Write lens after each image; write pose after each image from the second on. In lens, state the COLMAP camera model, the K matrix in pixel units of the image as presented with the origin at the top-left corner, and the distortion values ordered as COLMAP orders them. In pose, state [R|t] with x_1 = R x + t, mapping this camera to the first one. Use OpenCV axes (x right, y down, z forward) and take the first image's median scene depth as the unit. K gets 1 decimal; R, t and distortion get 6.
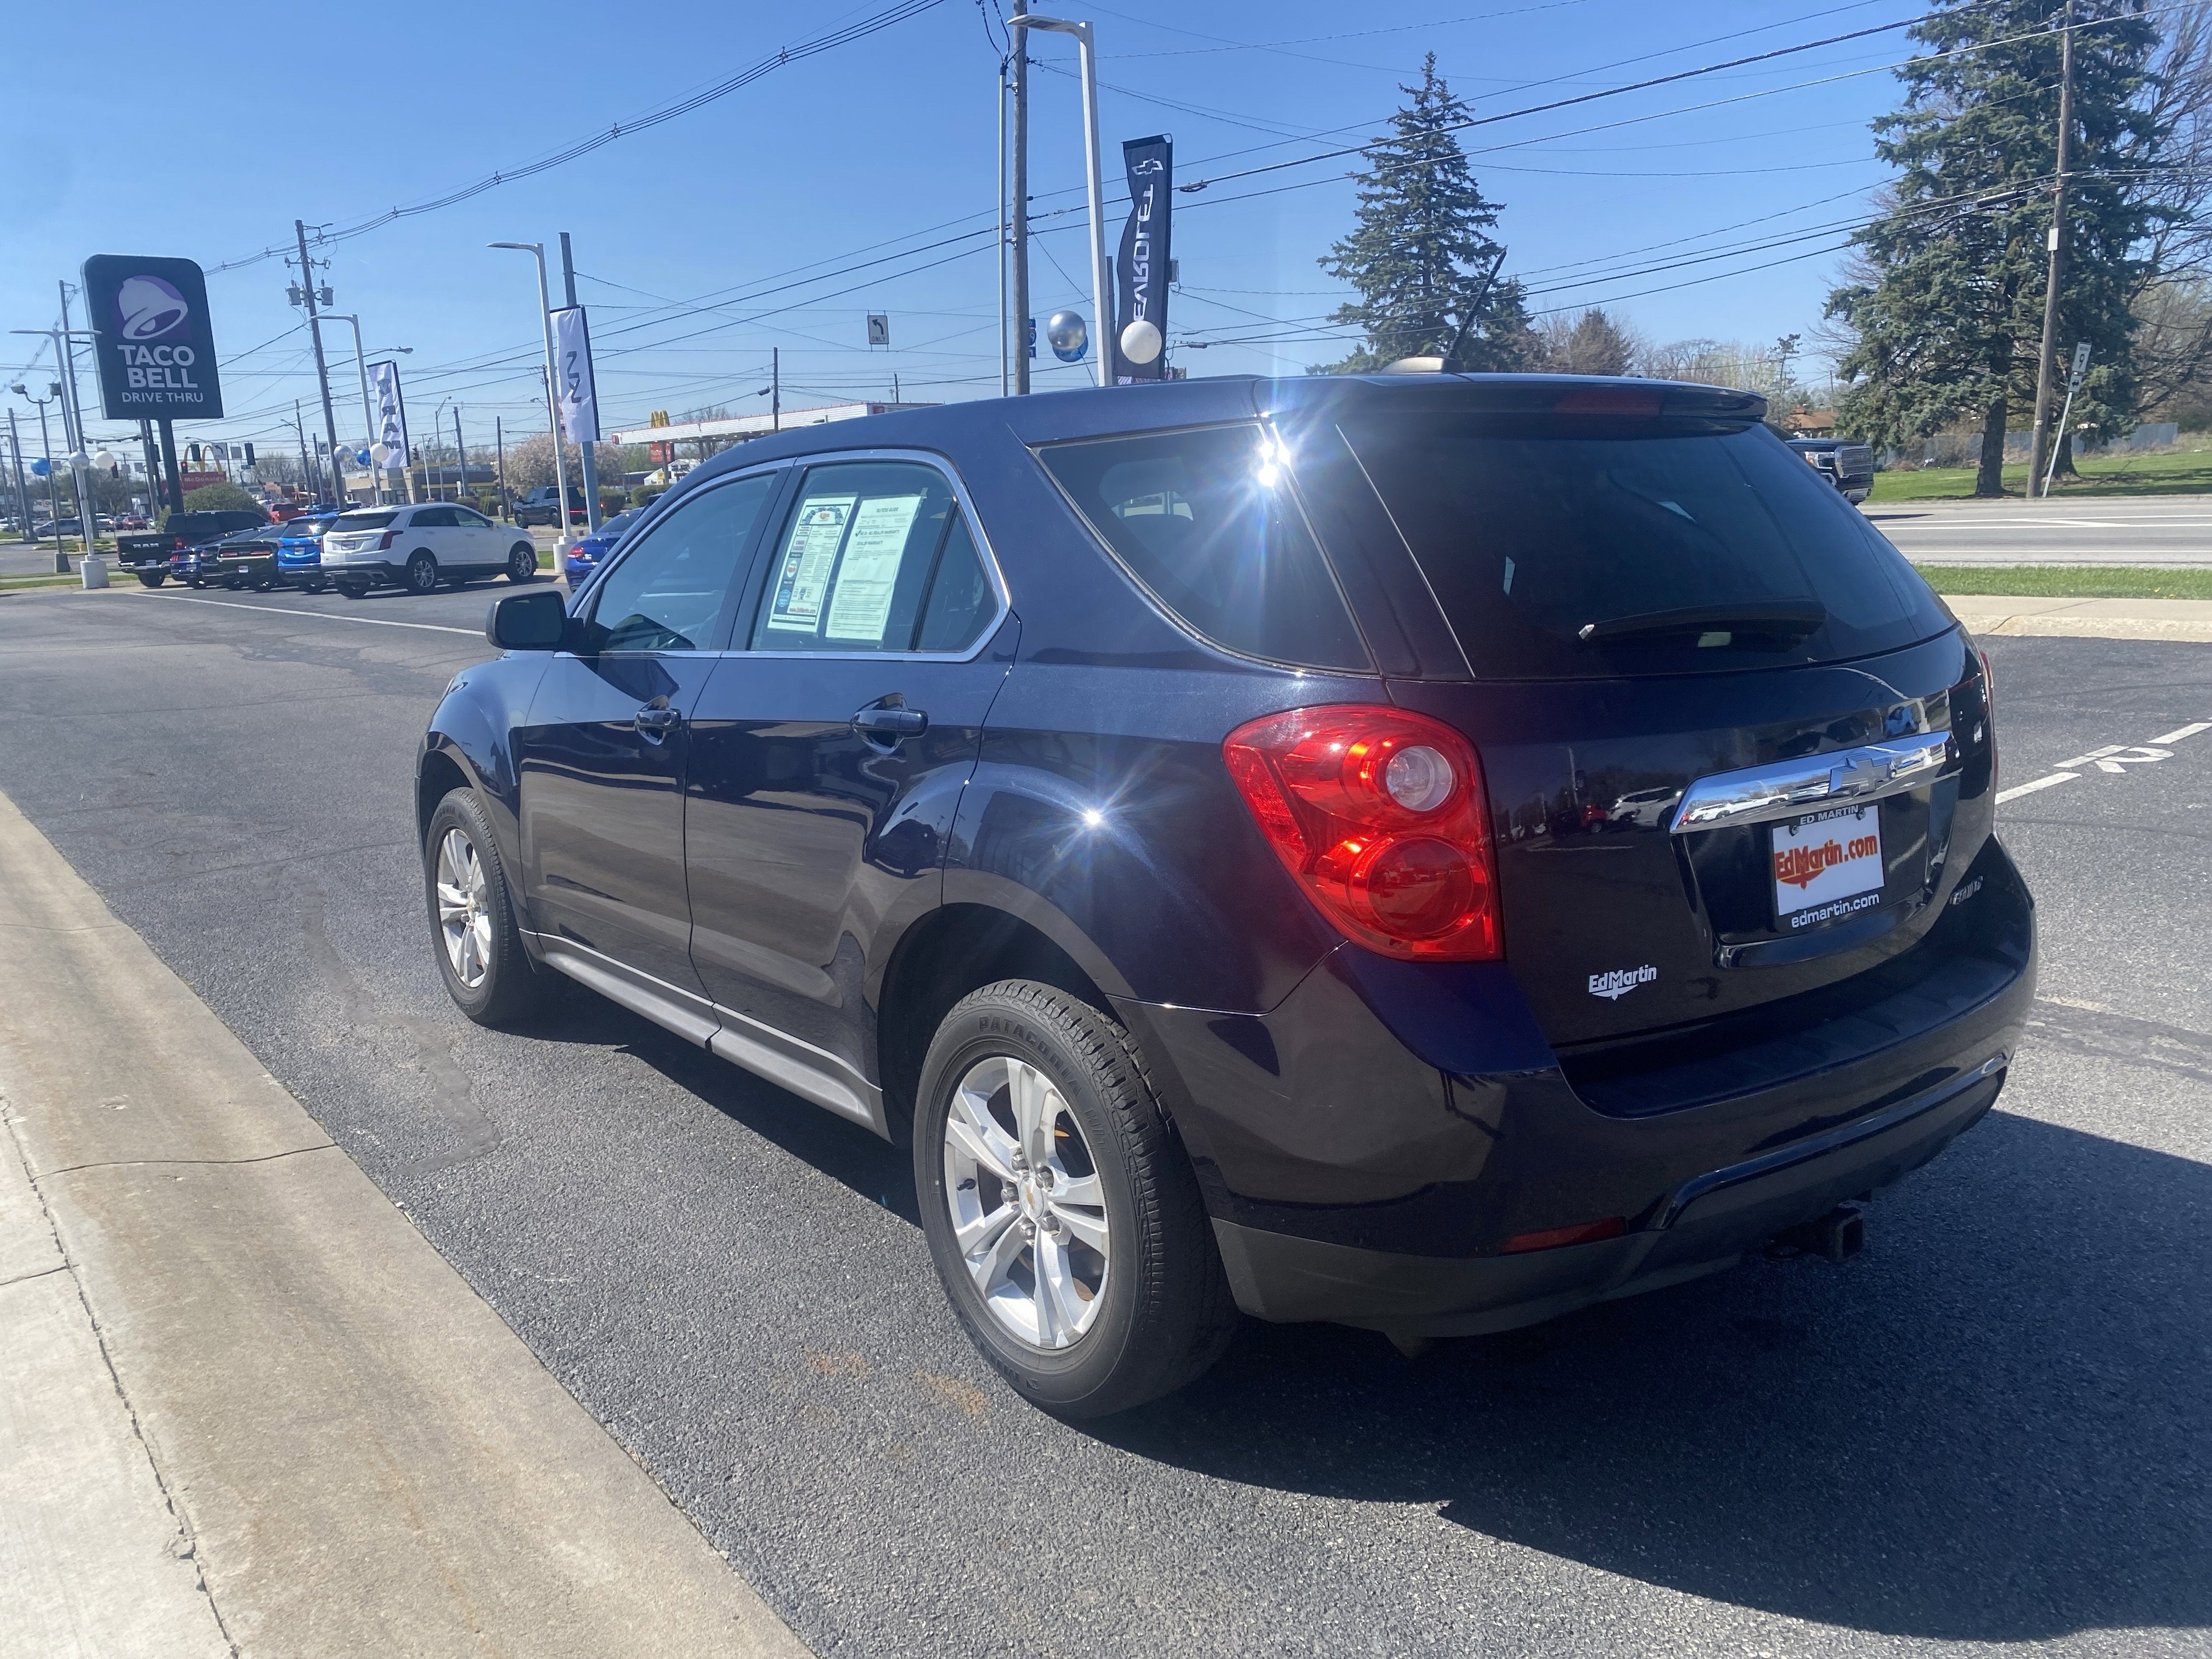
lens RADIAL K [[1700.4, 0, 1094.6], [0, 1700.4, 830.7], [0, 0, 1]] dist [0.025360, -0.015208]
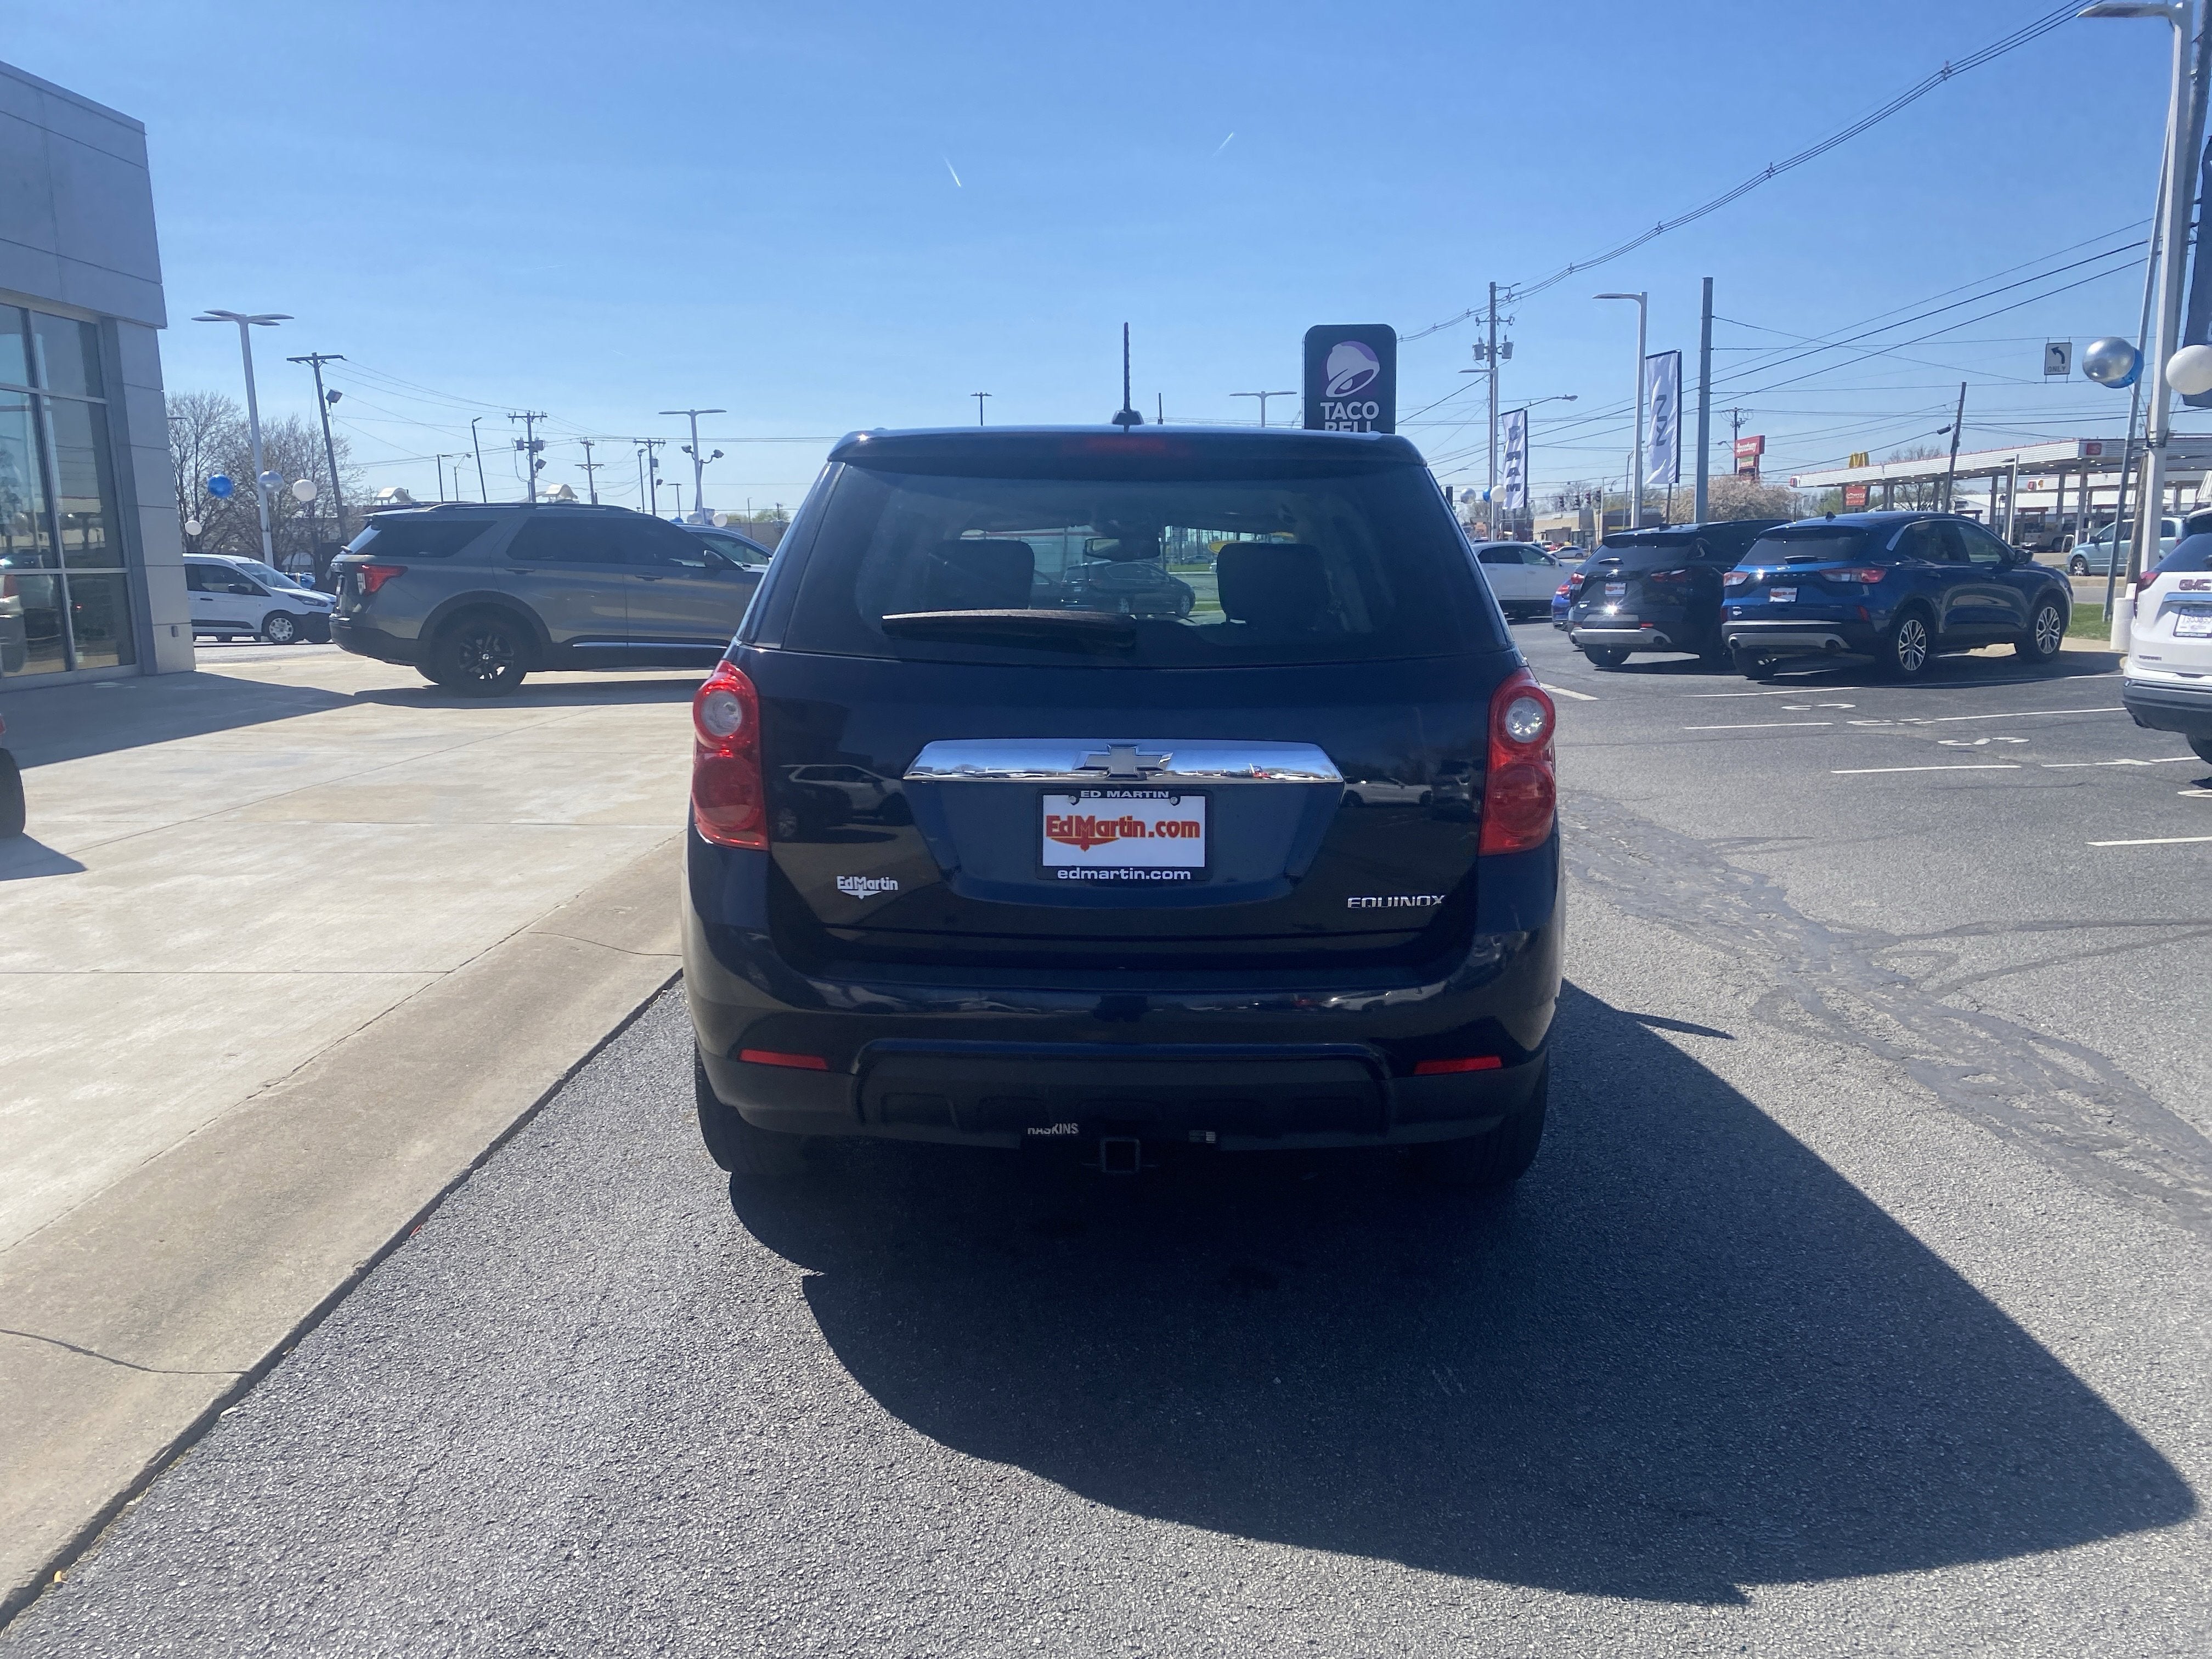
lens RADIAL K [[1700.4, 0, 1092.2], [0, 1700.4, 830.3], [0, 0, 1]] dist [0.025360, -0.015208]
pose [[0.797924, 0.123279, -0.590016, 0.754779], [-0.137551, 0.990274, 0.020889, -0.004151], [0.586853, 0.064489, 0.807121, 0.016347]]
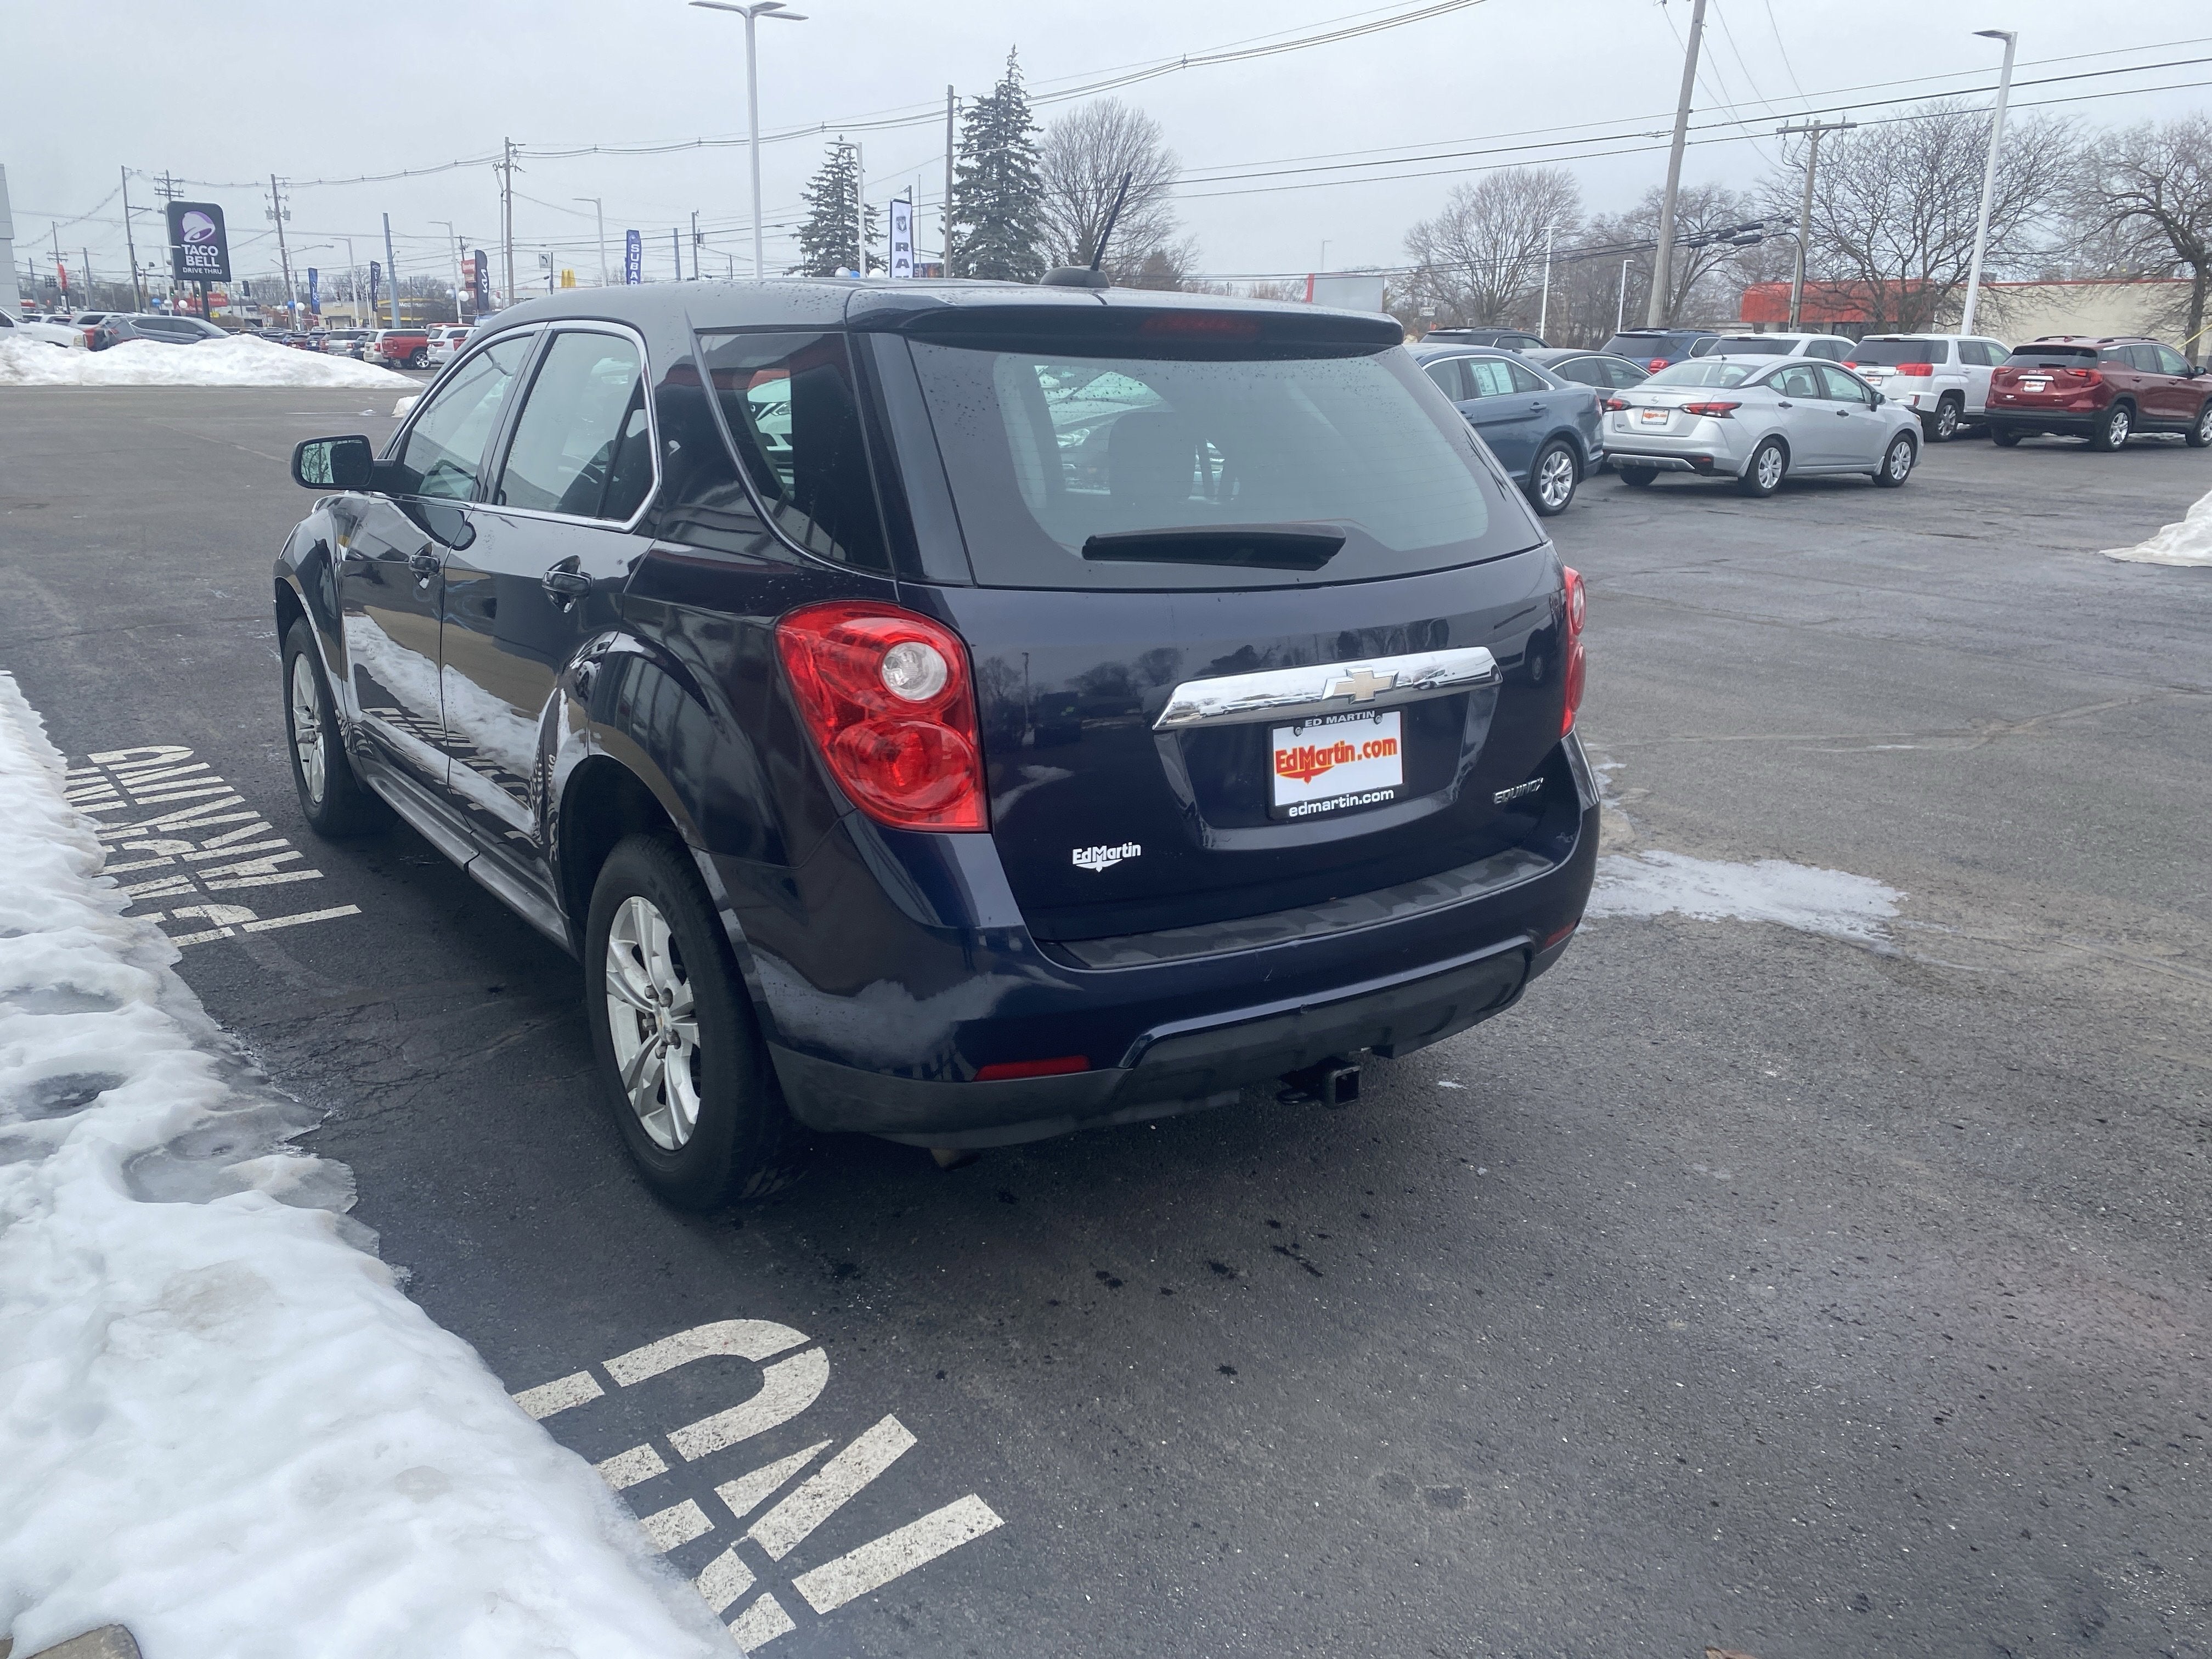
lens RADIAL K [[1700.4, 0, 1103.9], [0, 1700.4, 844.8], [0, 0, 1]] dist [0.025360, -0.015208]
pose [[0.998401, 0.055463, -0.010893, 0.196469], [-0.054082, 0.993403, 0.101122, -0.021518], [0.016430, -0.100371, 0.994814, -0.086884]]
